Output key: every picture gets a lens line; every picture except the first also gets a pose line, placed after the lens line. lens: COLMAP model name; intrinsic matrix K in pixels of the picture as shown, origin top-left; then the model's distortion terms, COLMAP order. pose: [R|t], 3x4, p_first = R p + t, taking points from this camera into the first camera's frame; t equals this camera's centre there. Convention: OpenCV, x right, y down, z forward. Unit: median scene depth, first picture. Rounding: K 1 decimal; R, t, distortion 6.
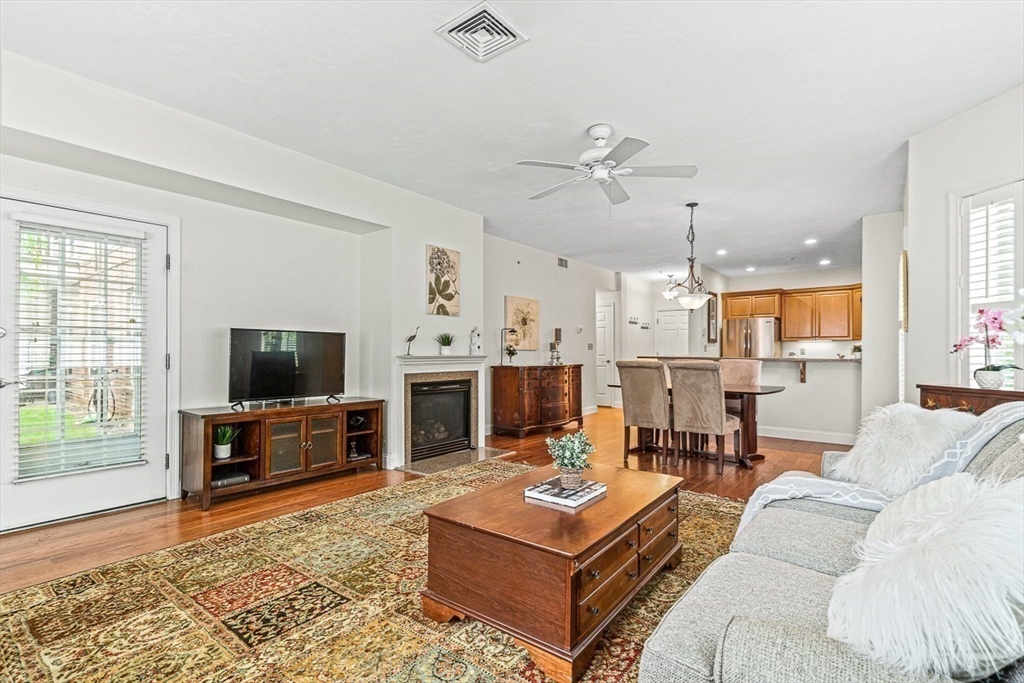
lens RADIAL K [[474.7, 0, 515.0], [0, 474.7, 350.4], [0, 0, 1]] dist [-0.000921, -0.000318]
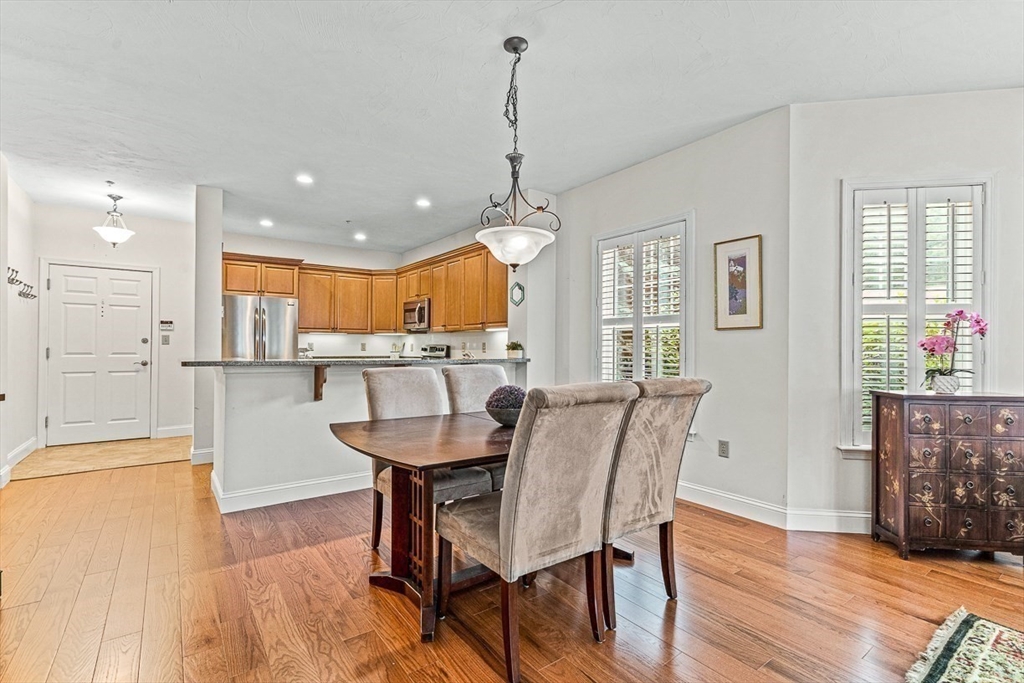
lens RADIAL K [[471.6, 0, 512.0], [0, 471.6, 341.5], [0, 0, 1]] dist [-0.000176, 0.000004]
pose [[0.266548, 0.009241, 0.963777, -0.069959], [-0.008339, 0.999939, -0.007281, -0.005012], [-0.963786, -0.006096, 0.266609, 0.734782]]
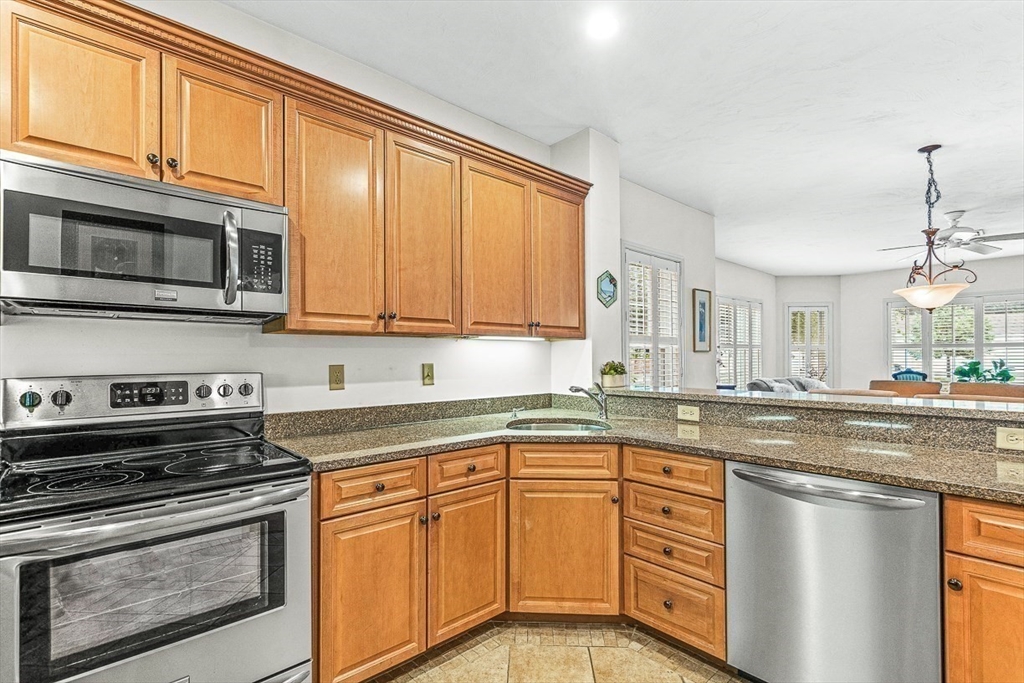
lens RADIAL K [[476.7, 0, 513.5], [0, 476.7, 355.4], [0, 0, 1]] dist [0.002880, 0.000310]
pose [[-0.987203, 0.000262, 0.159469, 0.702037], [-0.000761, 0.999980, -0.006357, -0.013985], [-0.159468, -0.006397, -0.987182, 1.463847]]
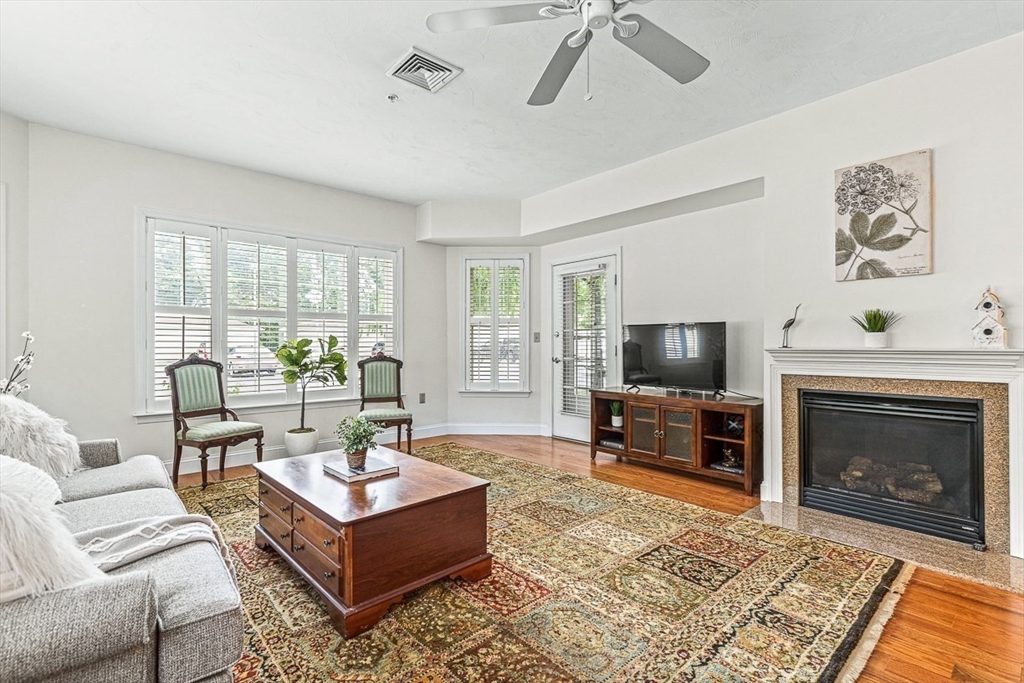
lens RADIAL K [[471.6, 0, 512.0], [0, 471.6, 341.5], [0, 0, 1]] dist [-0.000176, 0.000004]
pose [[-0.184626, -0.008032, -0.982776, 0.402524], [0.005155, 0.999945, -0.009141, 0.004168], [0.982795, -0.006754, -0.184575, 0.555547]]
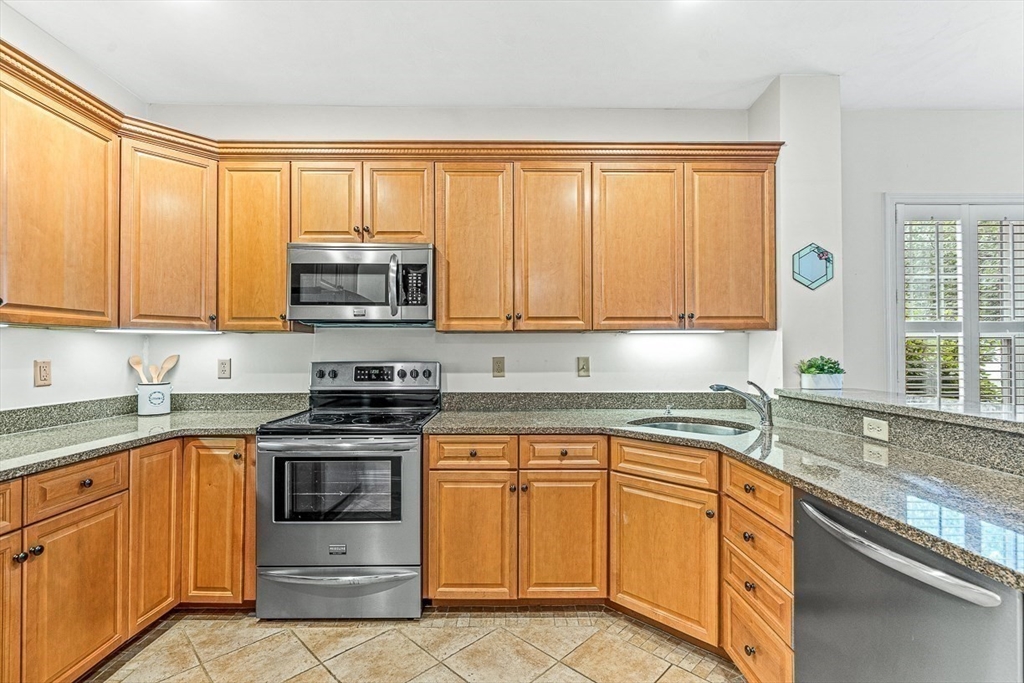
lens RADIAL K [[473.2, 0, 510.3], [0, 473.2, 350.4], [0, 0, 1]] dist [-0.000174, -0.000132]
pose [[-0.629454, -0.001991, 0.777035, 0.529415], [-0.004120, 0.999991, -0.000775, -0.015129], [-0.777027, -0.003689, -0.629457, 1.399219]]
